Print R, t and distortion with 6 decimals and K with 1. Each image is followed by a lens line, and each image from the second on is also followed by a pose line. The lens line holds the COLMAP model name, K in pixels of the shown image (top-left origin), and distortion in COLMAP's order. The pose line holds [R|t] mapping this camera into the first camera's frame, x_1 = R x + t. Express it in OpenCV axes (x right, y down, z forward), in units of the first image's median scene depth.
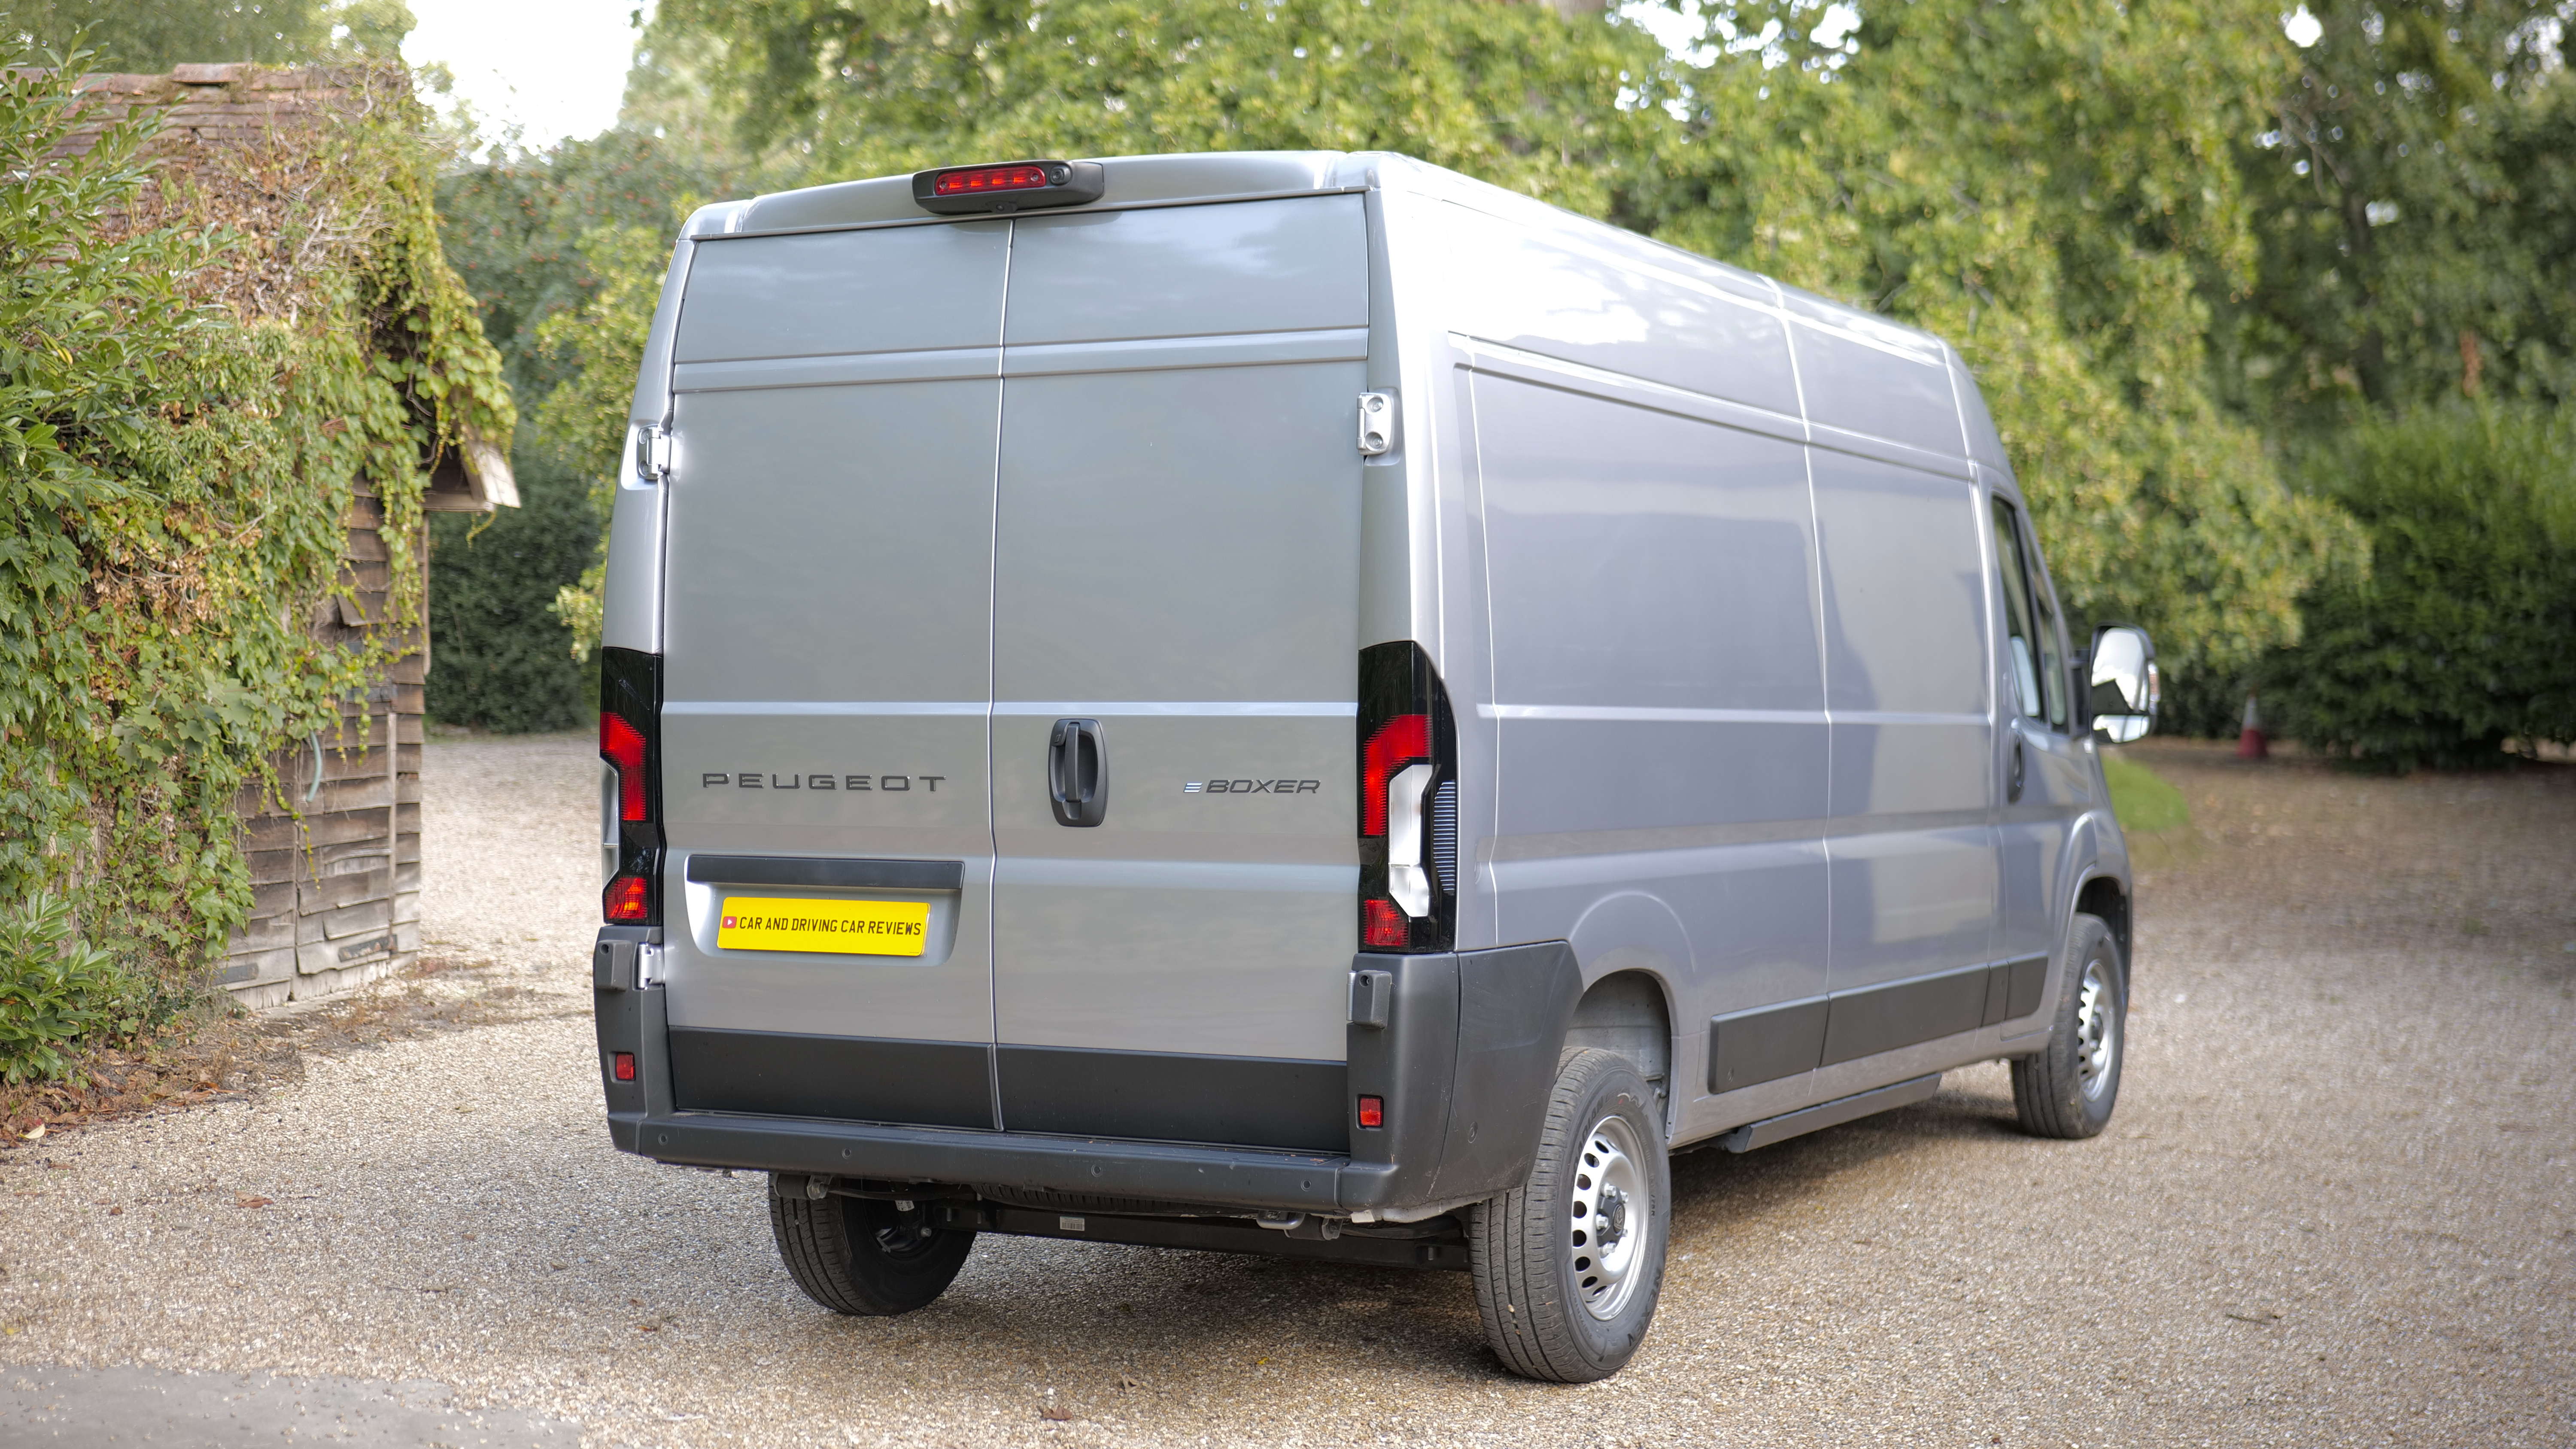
lens RADIAL K [[3732.7, 0, 1290.9], [0, 3732.7, 733.4], [0, 0, 1]] dist [-0.007025, 0.000000]
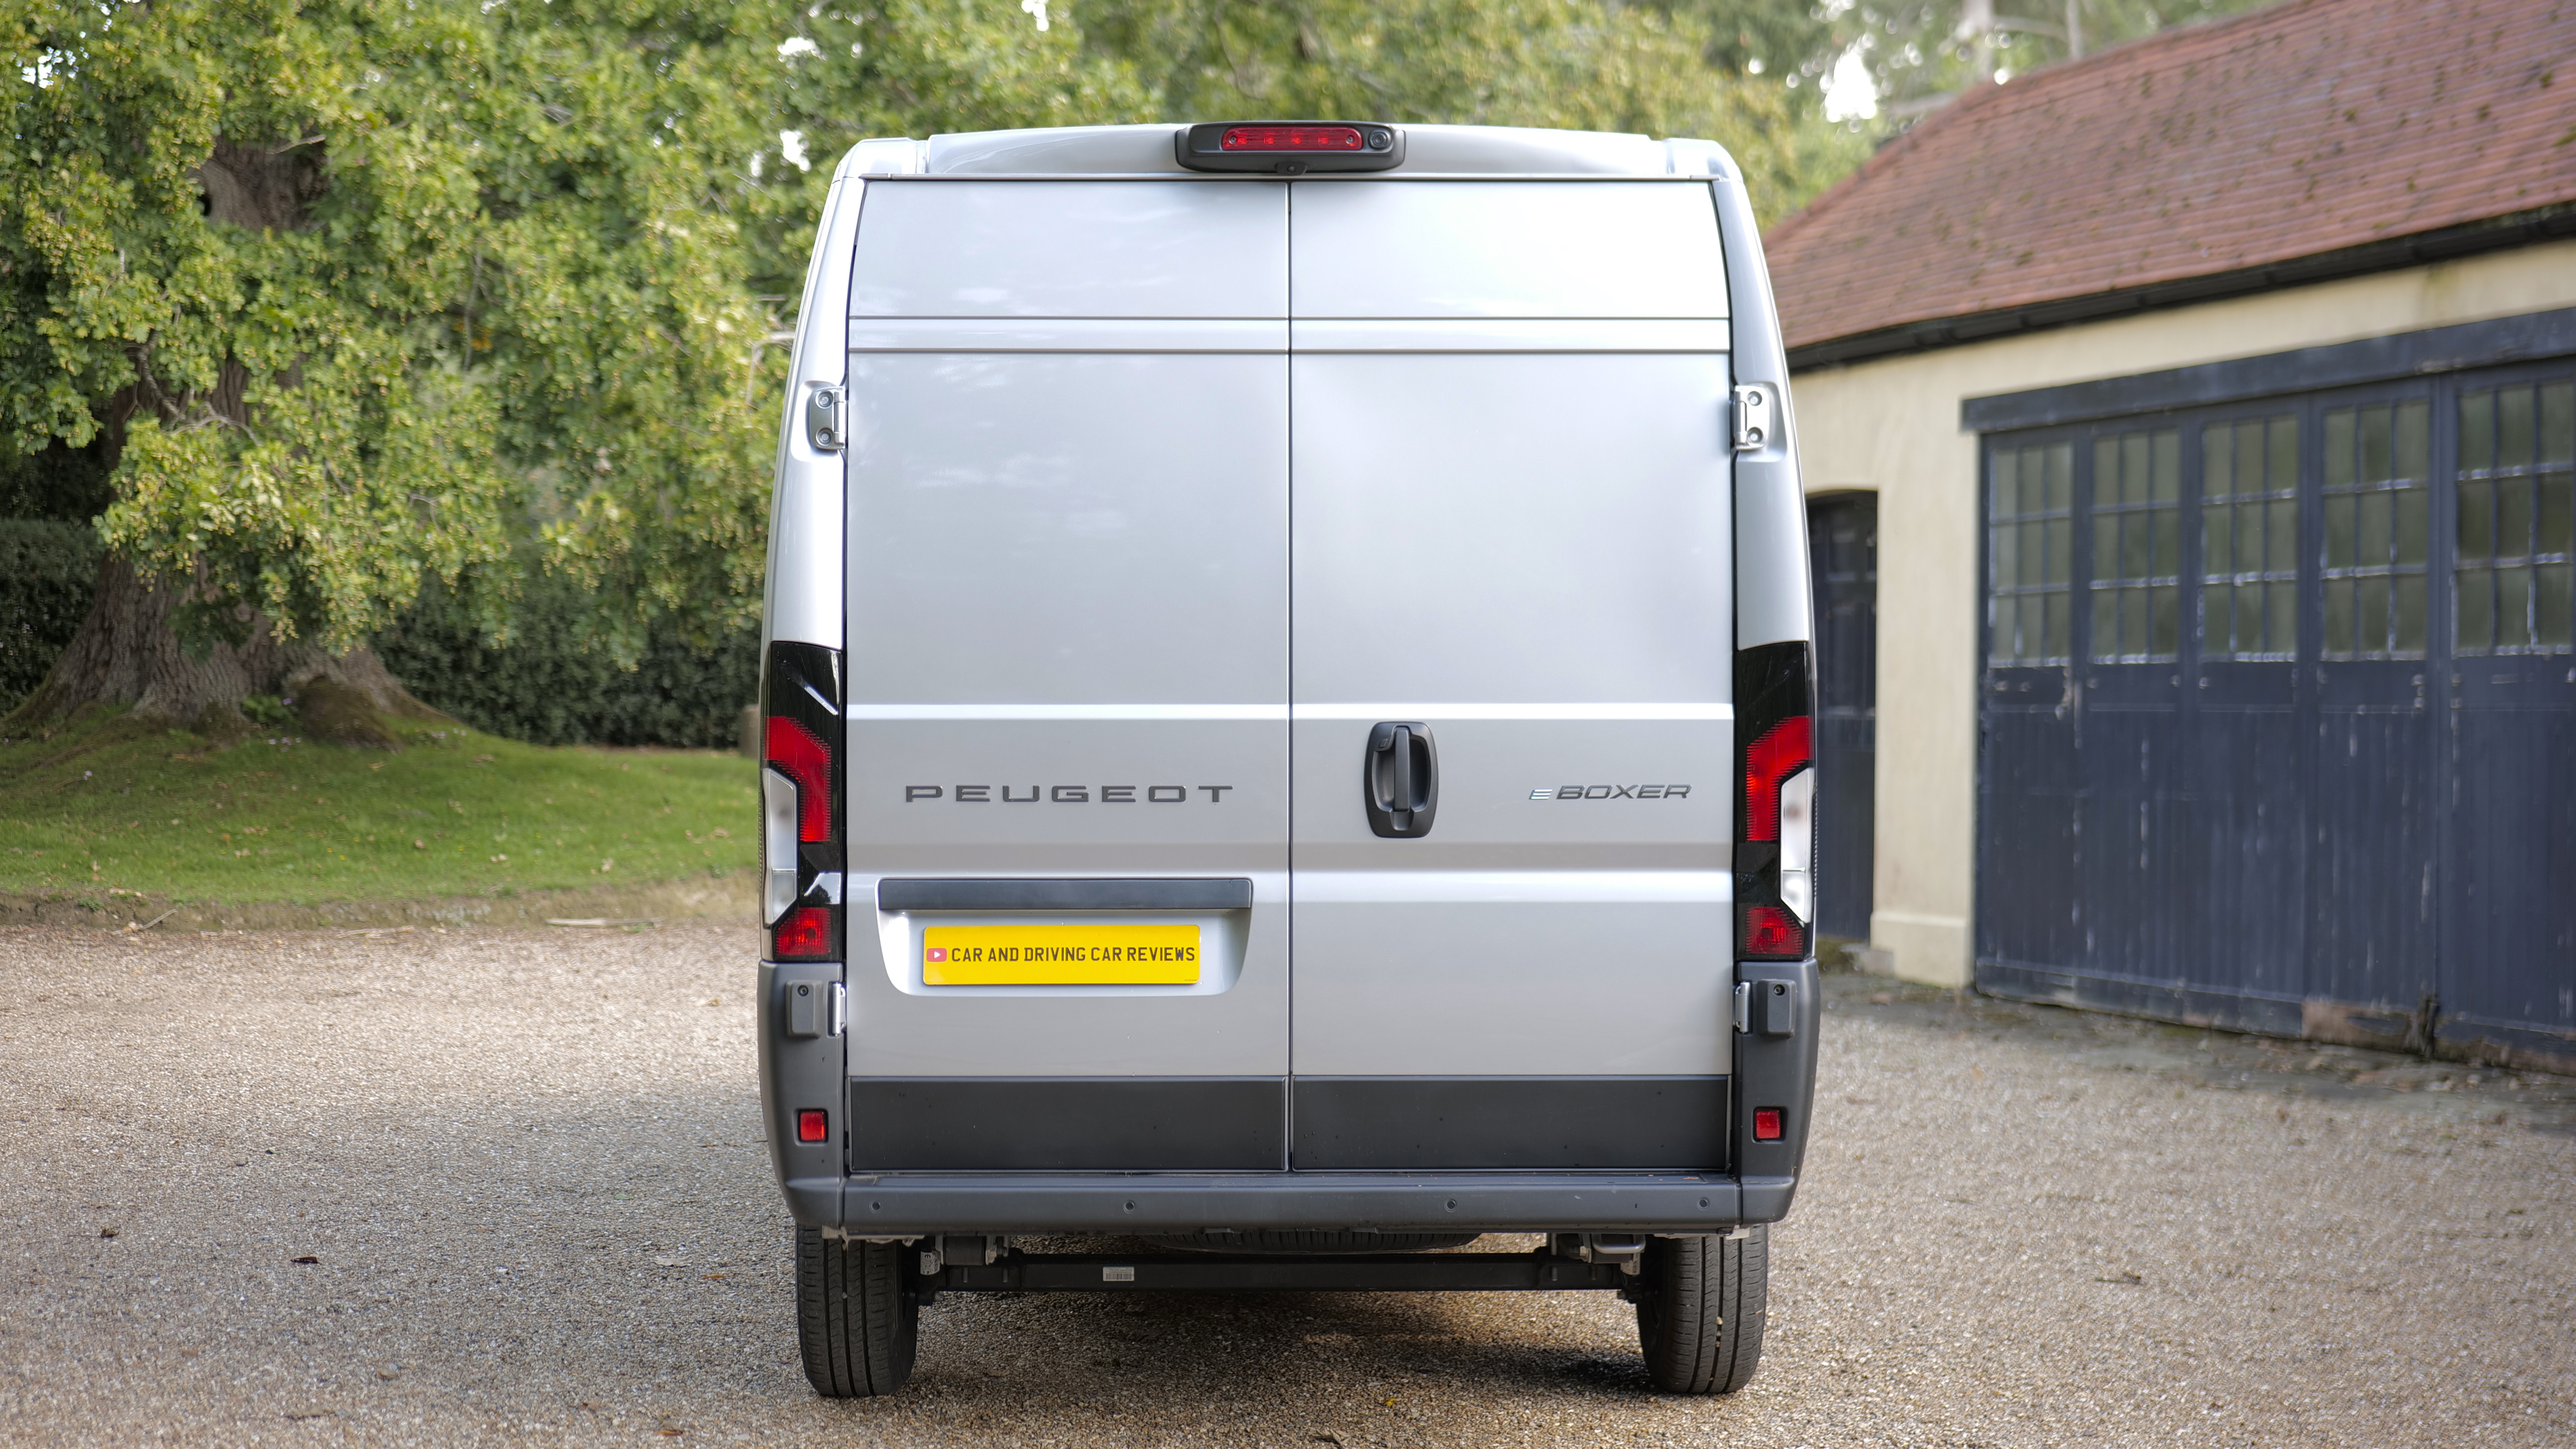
lens RADIAL K [[3732.6, 0, 1289.1], [0, 3732.6, 714.0], [0, 0, 1]] dist [-0.007025, 0.000000]
pose [[0.868482, -0.000164, 0.495720, -0.510334], [0.004575, 0.999960, -0.007684, 0.000920], [-0.495699, 0.008941, 0.868448, 0.193555]]
